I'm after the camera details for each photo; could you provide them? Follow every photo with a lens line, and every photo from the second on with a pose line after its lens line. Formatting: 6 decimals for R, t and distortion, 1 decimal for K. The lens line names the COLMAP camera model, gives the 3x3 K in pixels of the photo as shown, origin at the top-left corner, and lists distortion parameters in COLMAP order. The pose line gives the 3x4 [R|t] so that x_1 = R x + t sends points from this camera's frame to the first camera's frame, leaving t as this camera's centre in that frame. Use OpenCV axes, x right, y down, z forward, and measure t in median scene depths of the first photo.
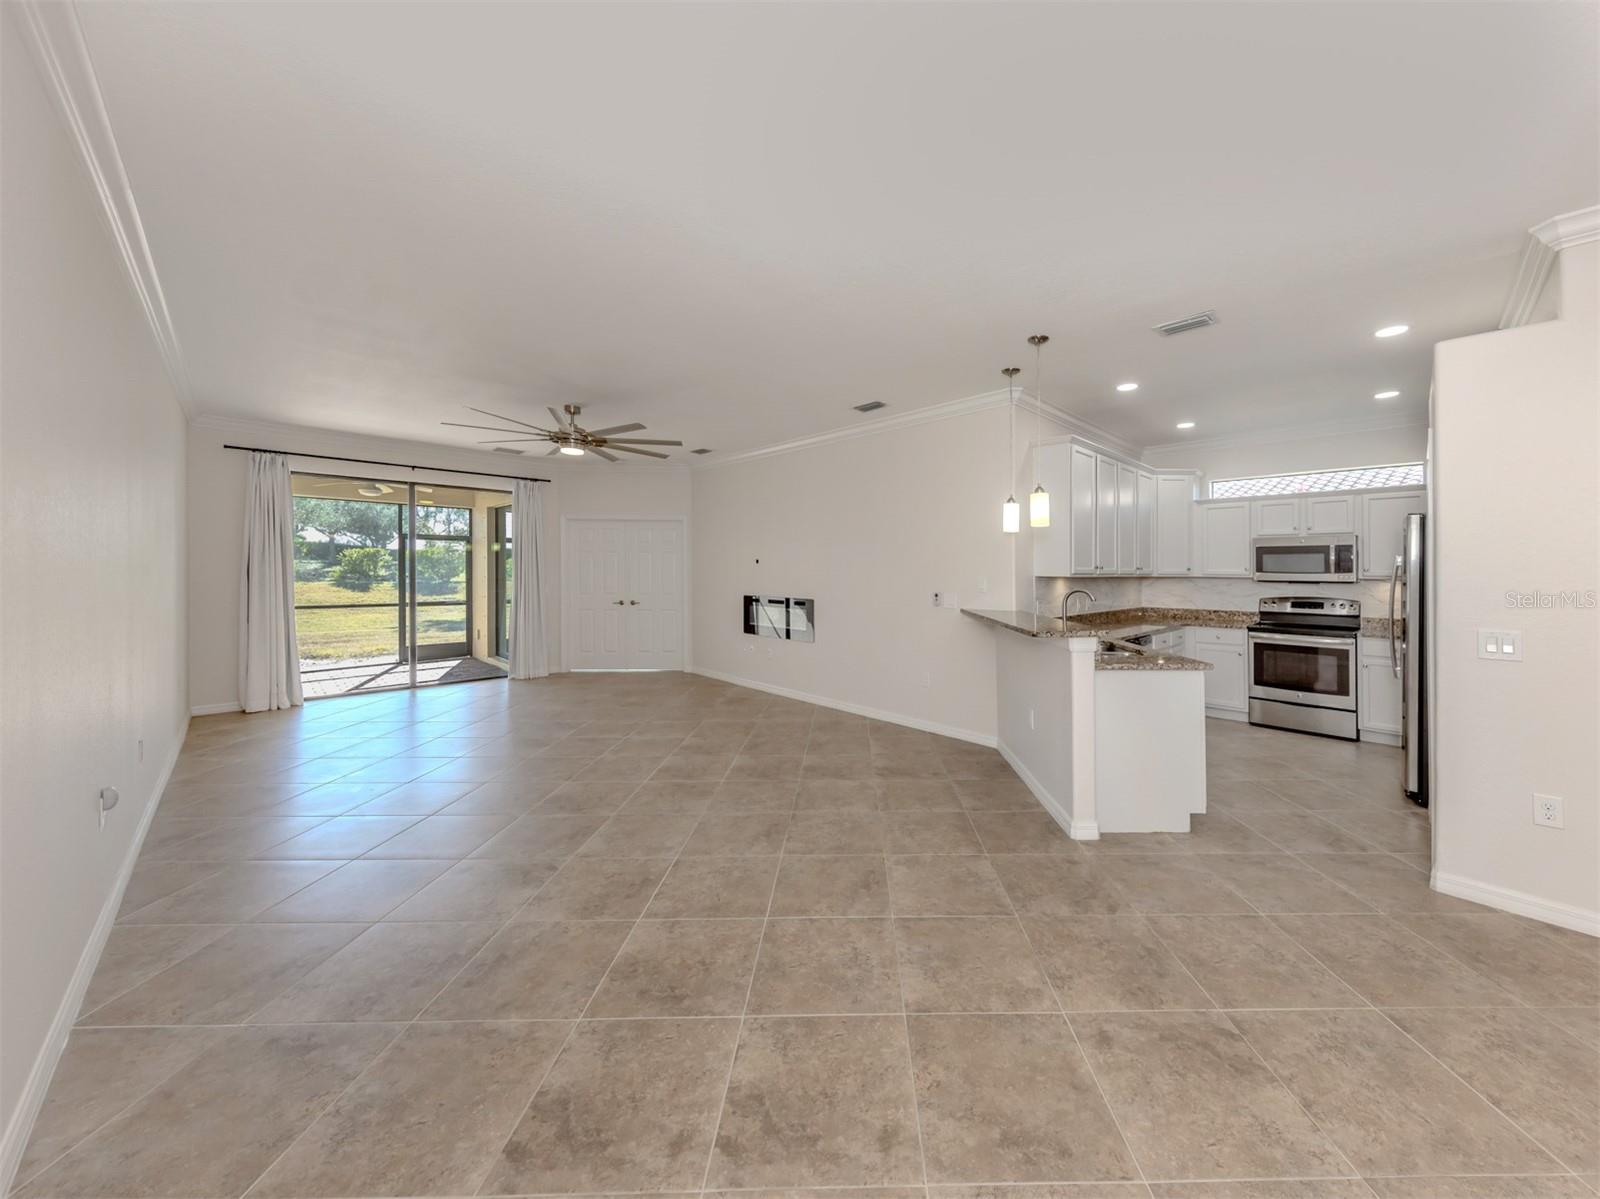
lens RADIAL K [[563.3, 0, 856.9], [0, 563.3, 567.8], [0, 0, 1]] dist [0.002039, 0.000082]
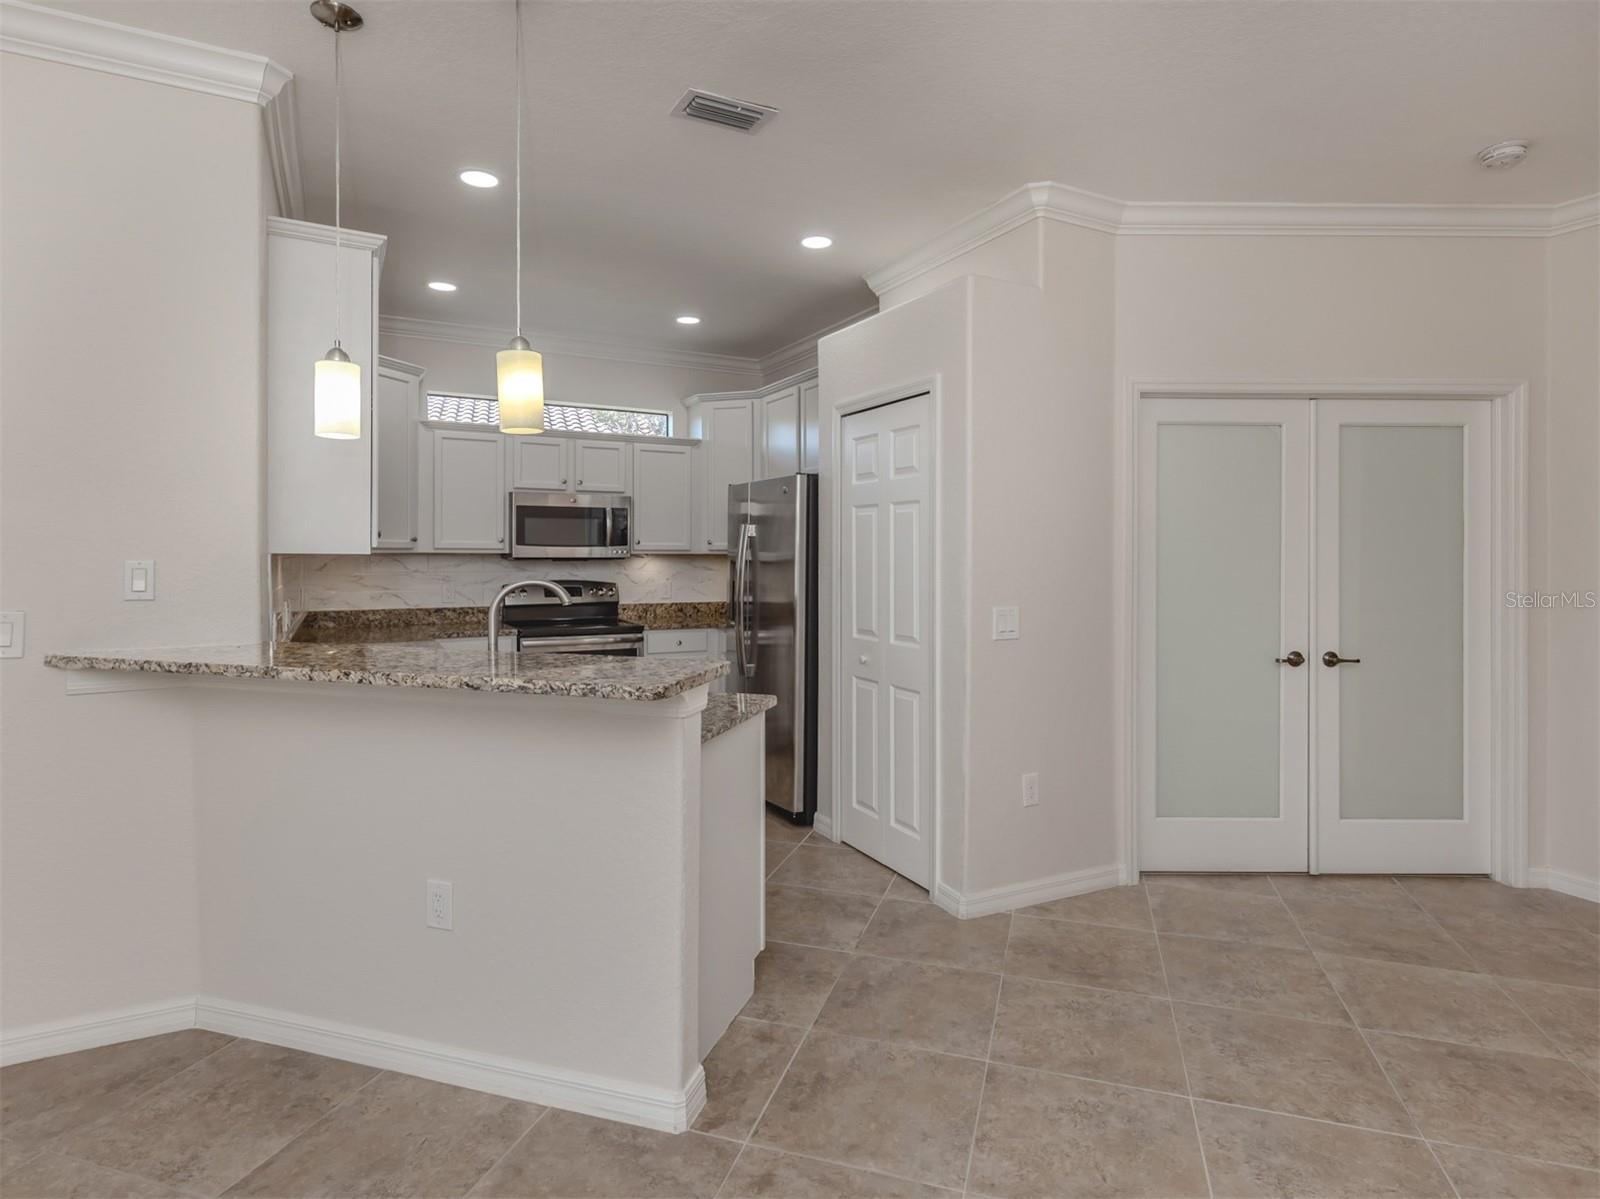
lens RADIAL K [[874.4, 0, 808.5], [0, 874.4, 540.2], [0, 0, 1]] dist [-0.001513, -0.001512]
pose [[0.315011, 0.007548, 0.949058, -0.146141], [-0.008271, 0.999952, -0.005207, 0.005355], [-0.949052, -0.006210, 0.315058, 0.398409]]
